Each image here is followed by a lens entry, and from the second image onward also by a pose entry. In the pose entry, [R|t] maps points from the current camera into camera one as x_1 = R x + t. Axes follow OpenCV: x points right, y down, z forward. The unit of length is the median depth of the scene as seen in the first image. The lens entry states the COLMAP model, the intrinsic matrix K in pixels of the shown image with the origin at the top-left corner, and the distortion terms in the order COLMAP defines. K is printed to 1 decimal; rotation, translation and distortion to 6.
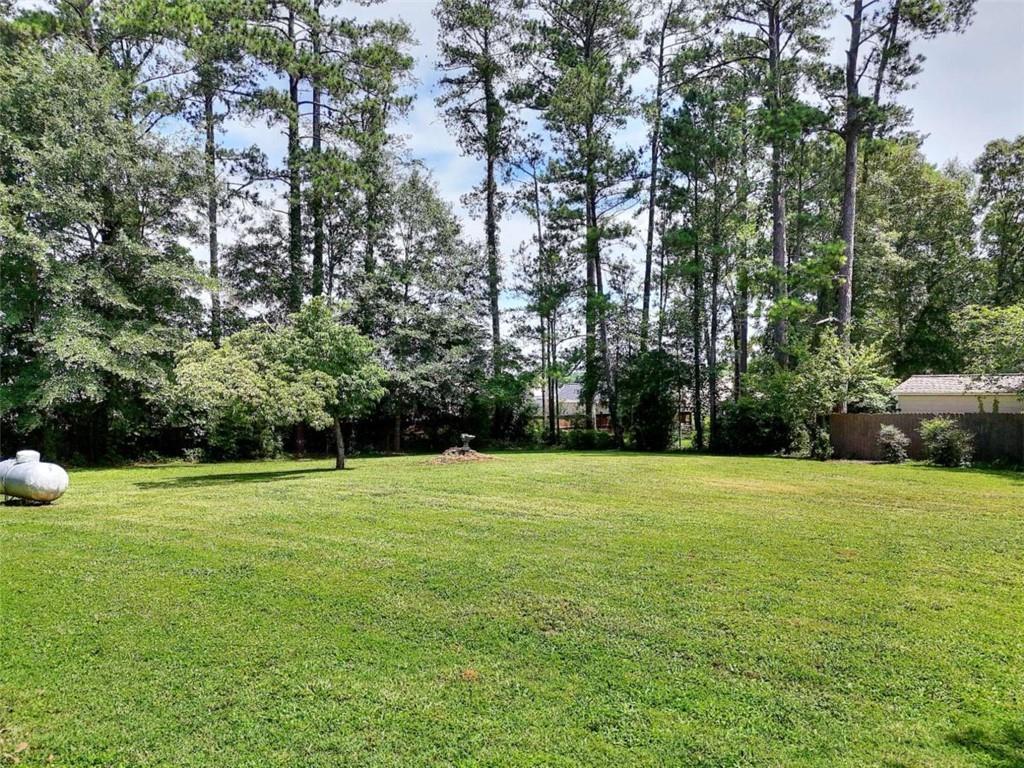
lens RADIAL K [[753.8, 0, 503.6], [0, 753.8, 382.2], [0, 0, 1]] dist [0.063481, -0.049557]
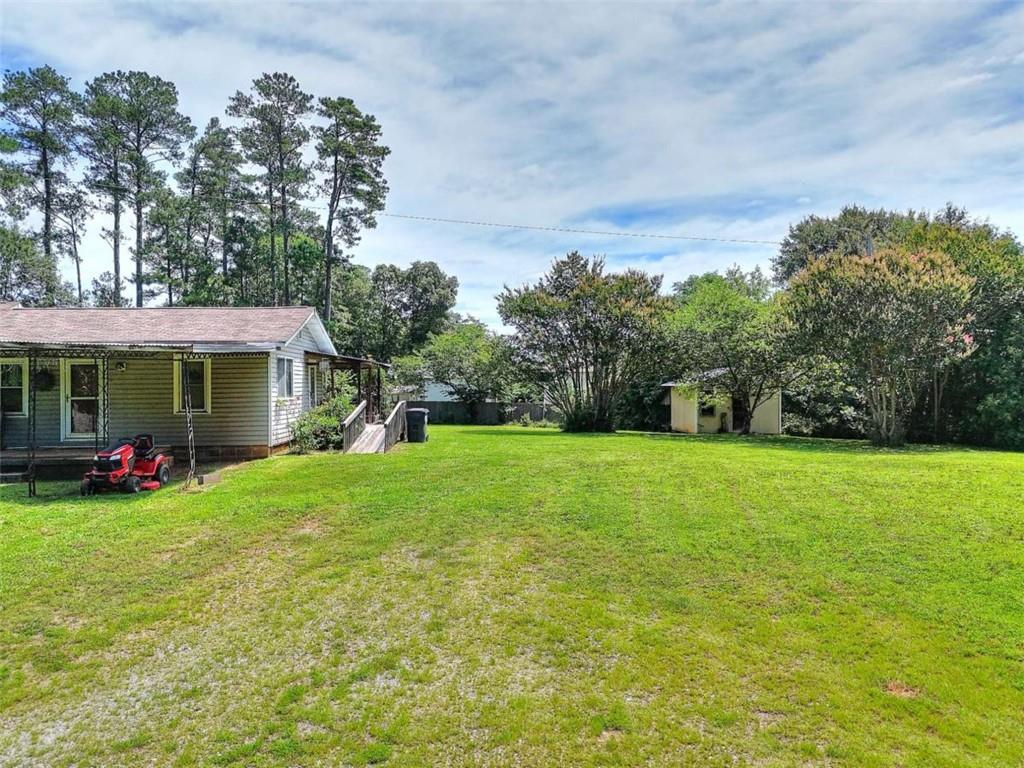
lens RADIAL K [[753.8, 0, 511.7], [0, 753.8, 386.1], [0, 0, 1]] dist [0.063481, -0.049557]
pose [[0.678080, -0.003210, 0.734981, -0.692013], [0.003486, 0.999993, 0.001152, -0.007843], [-0.734980, 0.001781, 0.678087, -0.693076]]
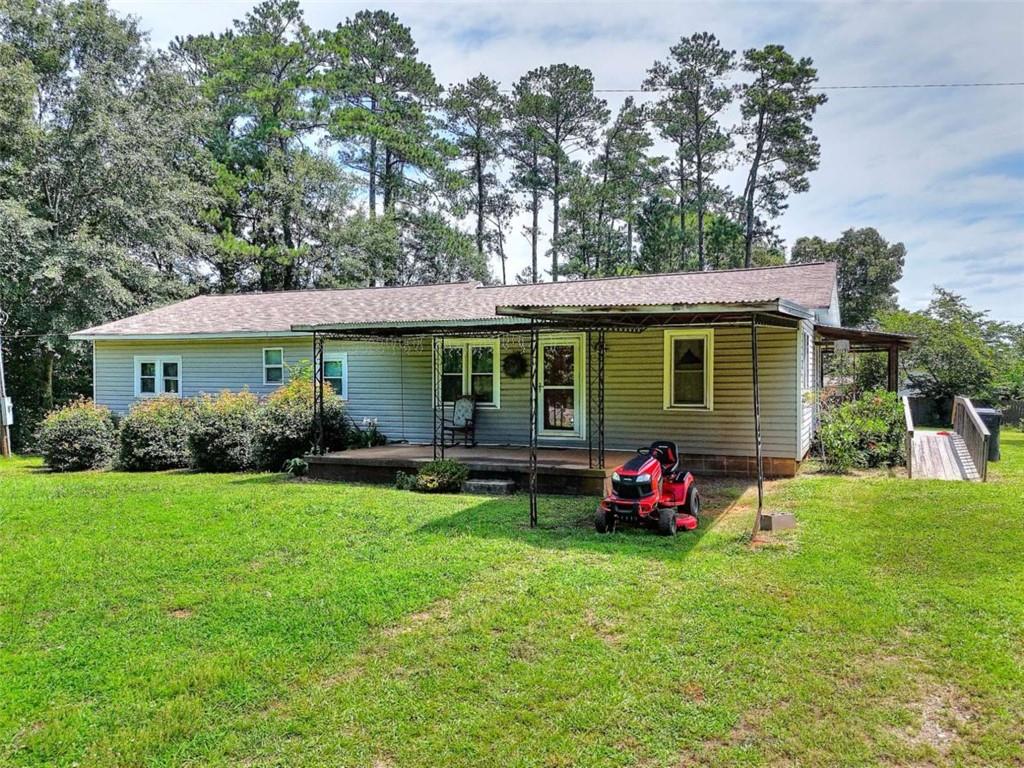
lens RADIAL K [[753.8, 0, 514.9], [0, 753.8, 388.2], [0, 0, 1]] dist [0.063481, -0.049557]
pose [[0.941090, -0.003584, 0.338137, -0.664821], [-0.001111, 0.999906, 0.013691, -0.004836], [-0.338154, -0.013260, 0.940997, -0.468789]]
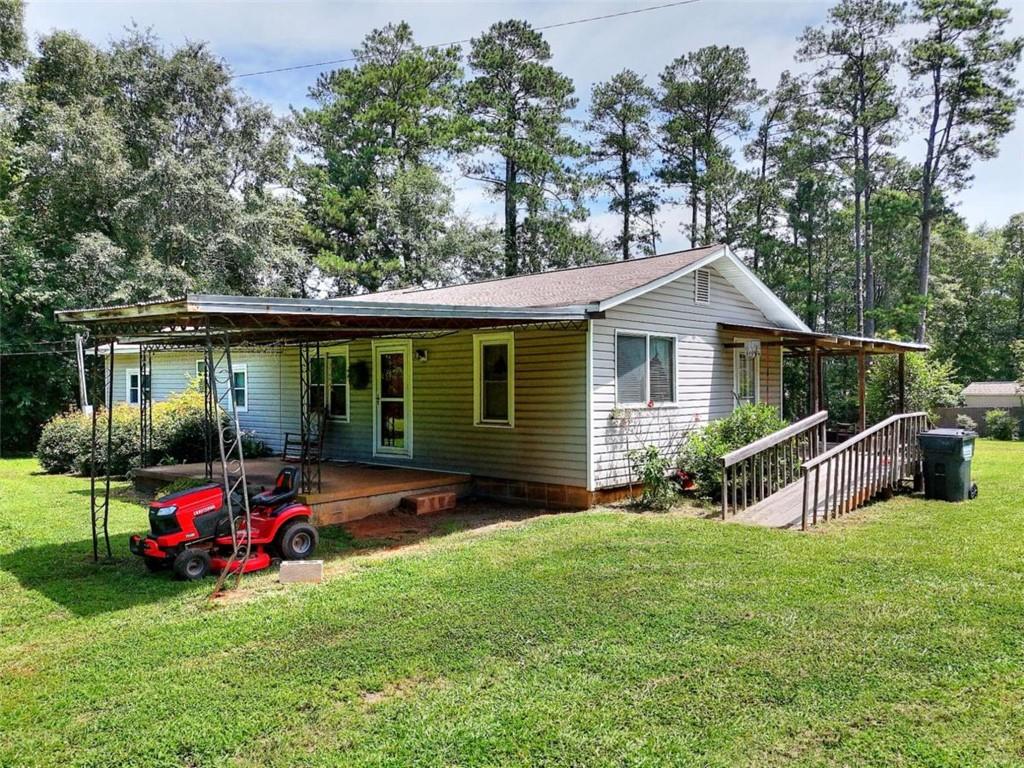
lens RADIAL K [[753.8, 0, 512.7], [0, 753.8, 388.9], [0, 0, 1]] dist [0.063481, -0.049557]
pose [[0.999488, -0.002906, 0.031877, -0.406629], [0.002709, 0.999977, 0.006208, -0.007670], [-0.031894, -0.006119, 0.999473, -0.465706]]
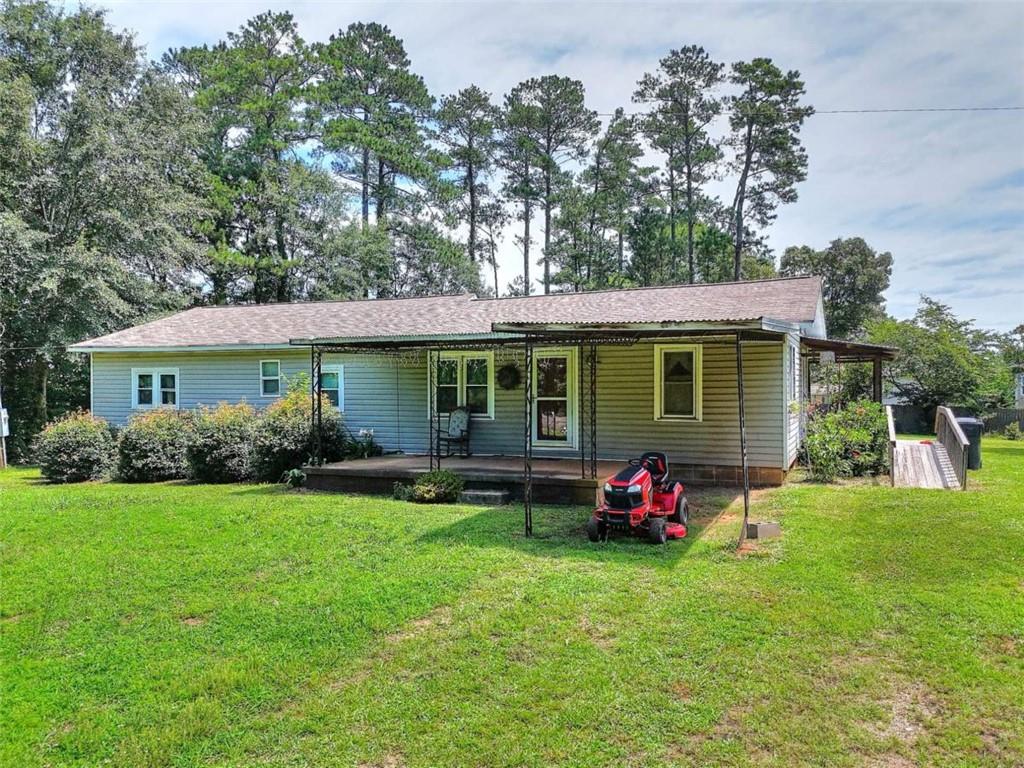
lens RADIAL K [[753.8, 0, 514.7], [0, 753.8, 389.9], [0, 0, 1]] dist [0.063481, -0.049557]
pose [[0.937500, -0.003315, 0.347969, -0.669941], [0.001309, 0.999981, 0.005999, -0.007666], [-0.347983, -0.005168, 0.937487, -0.478754]]
